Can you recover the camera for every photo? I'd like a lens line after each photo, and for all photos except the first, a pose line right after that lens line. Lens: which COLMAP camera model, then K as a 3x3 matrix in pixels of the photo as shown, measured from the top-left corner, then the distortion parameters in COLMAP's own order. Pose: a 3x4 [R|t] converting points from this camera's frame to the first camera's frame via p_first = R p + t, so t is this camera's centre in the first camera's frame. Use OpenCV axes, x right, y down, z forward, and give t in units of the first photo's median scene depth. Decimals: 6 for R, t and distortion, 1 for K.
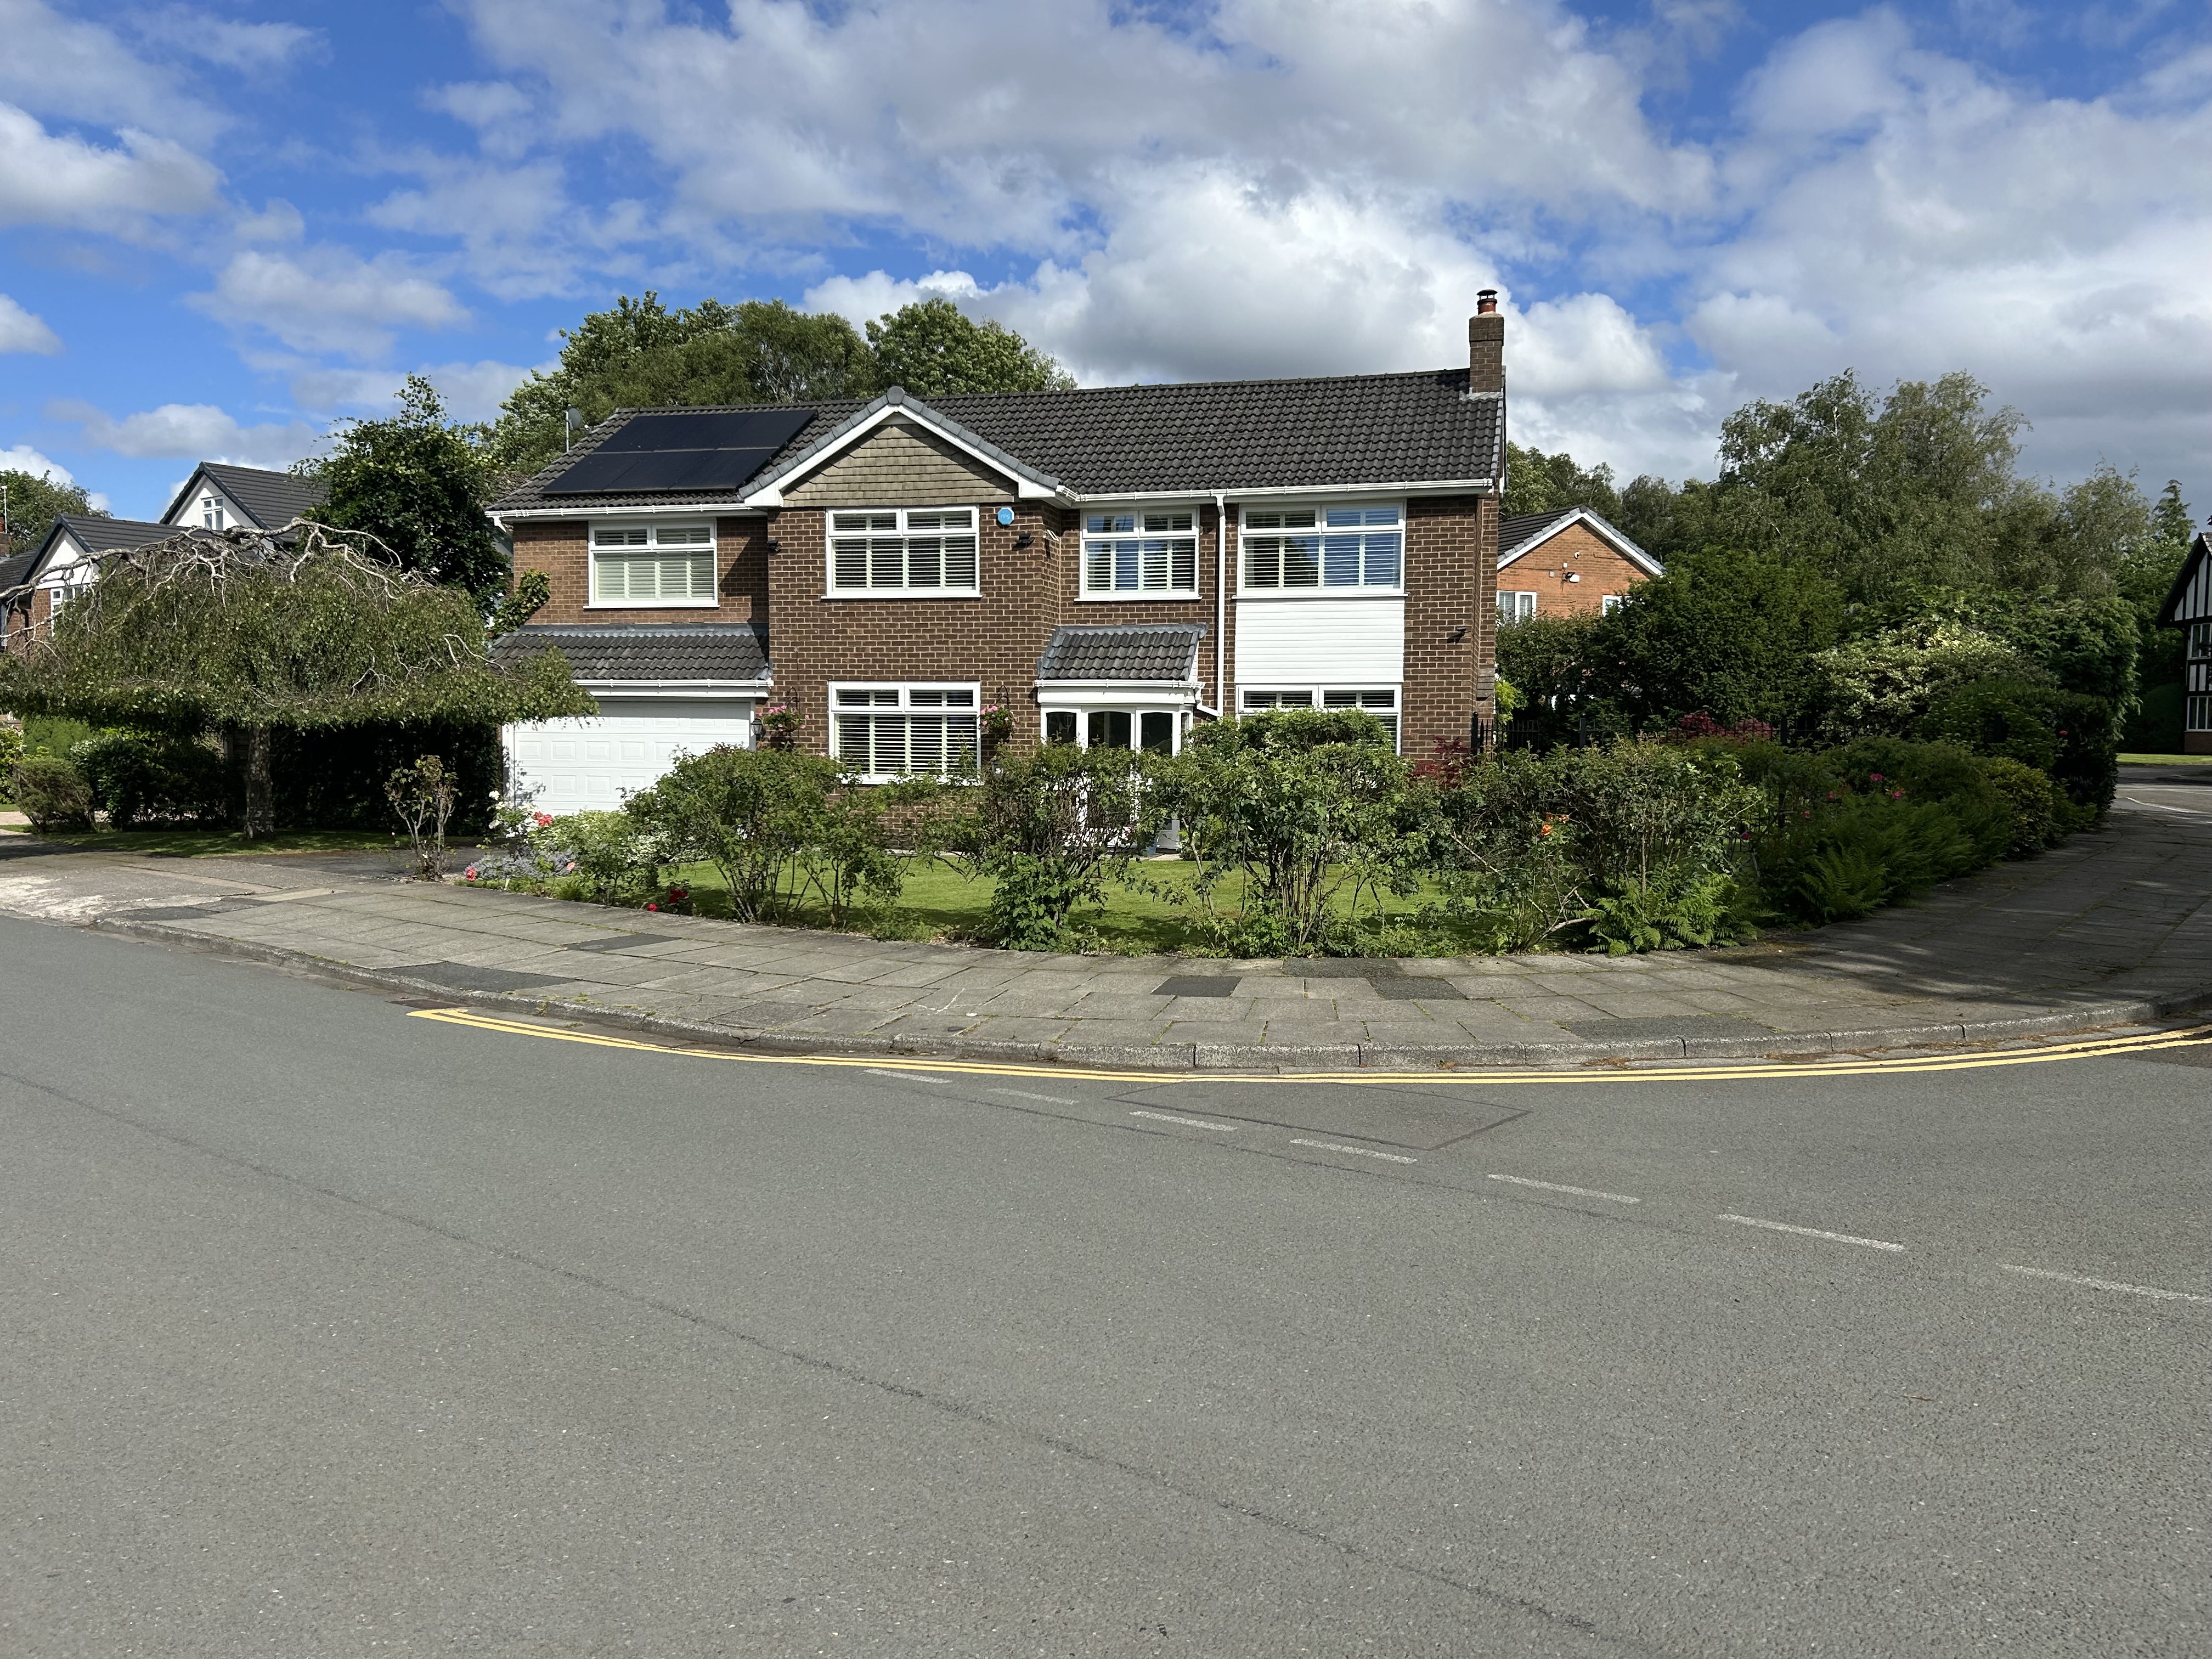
lens RADIAL K [[1659.3, 0, 1106.0], [0, 1659.3, 829.5], [0, 0, 1]] dist [0.088410, -0.000619]
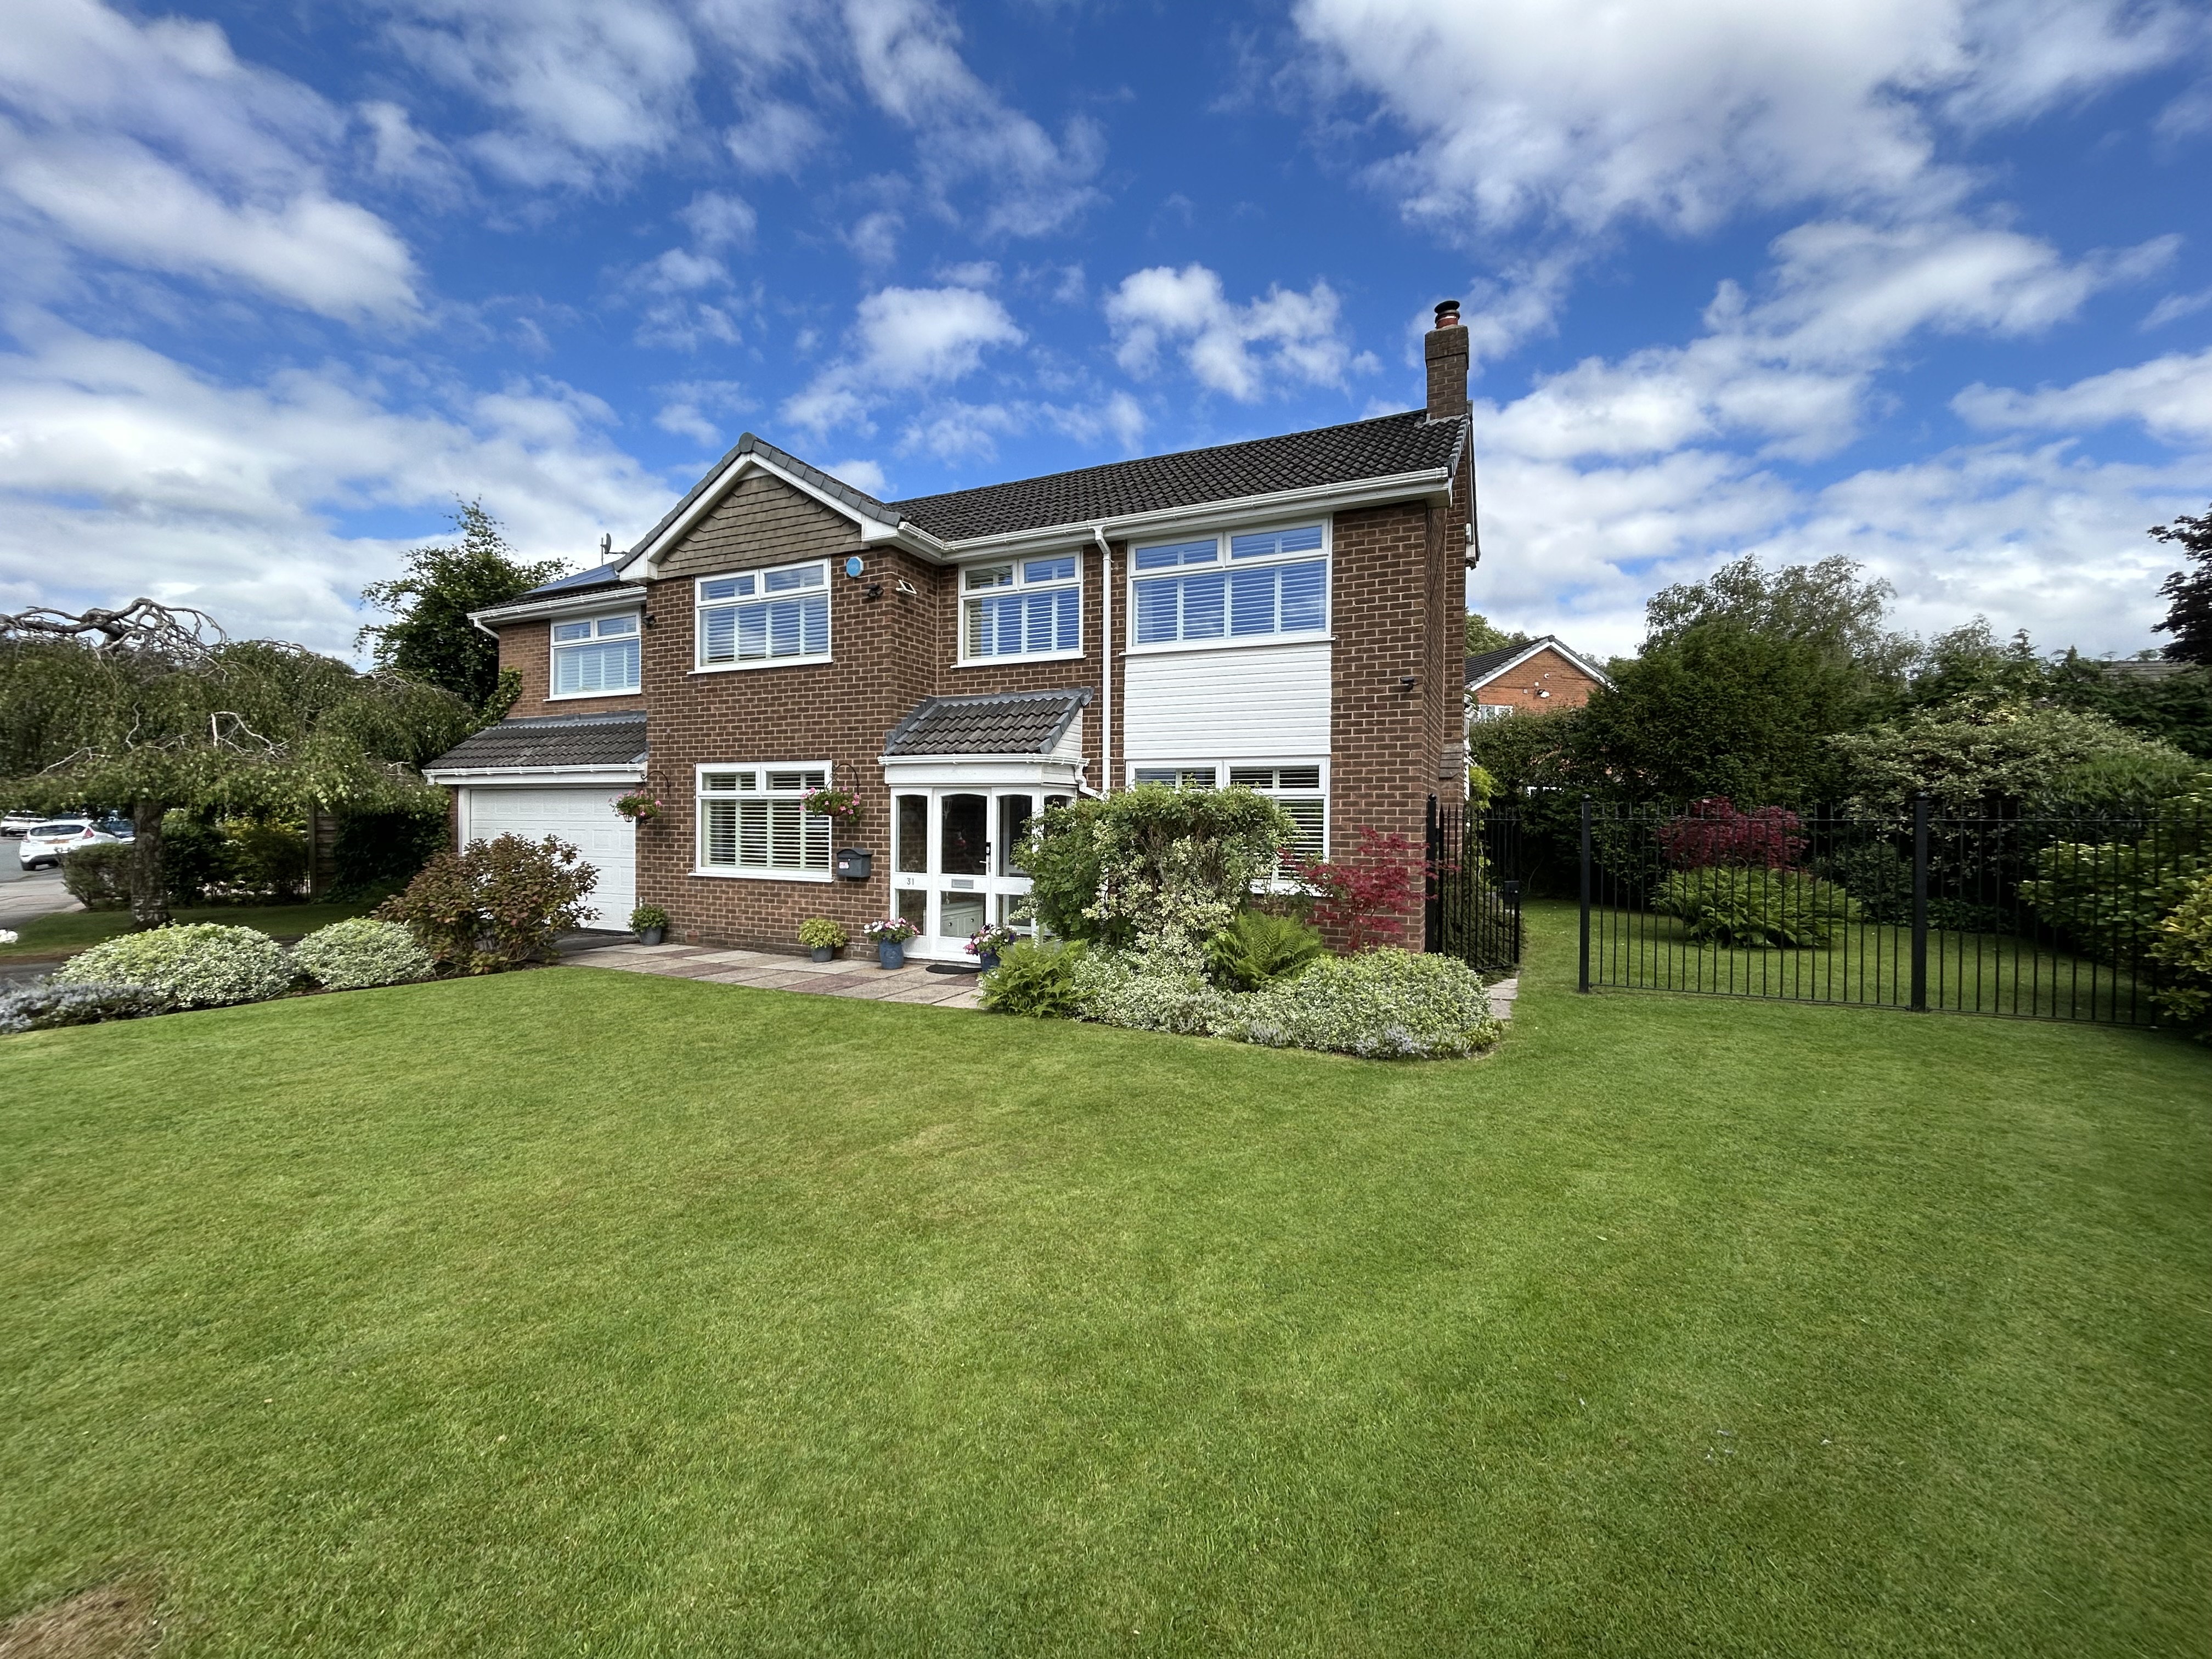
lens RADIAL K [[882.7, 0, 1106.0], [0, 882.7, 829.5], [0, 0, 1]] dist [-0.000817, -0.000024]
pose [[0.984012, 0.002948, -0.178079, 0.145134], [-0.010965, 0.998969, -0.044056, -0.034459], [0.177765, 0.045305, 0.983029, 0.573025]]
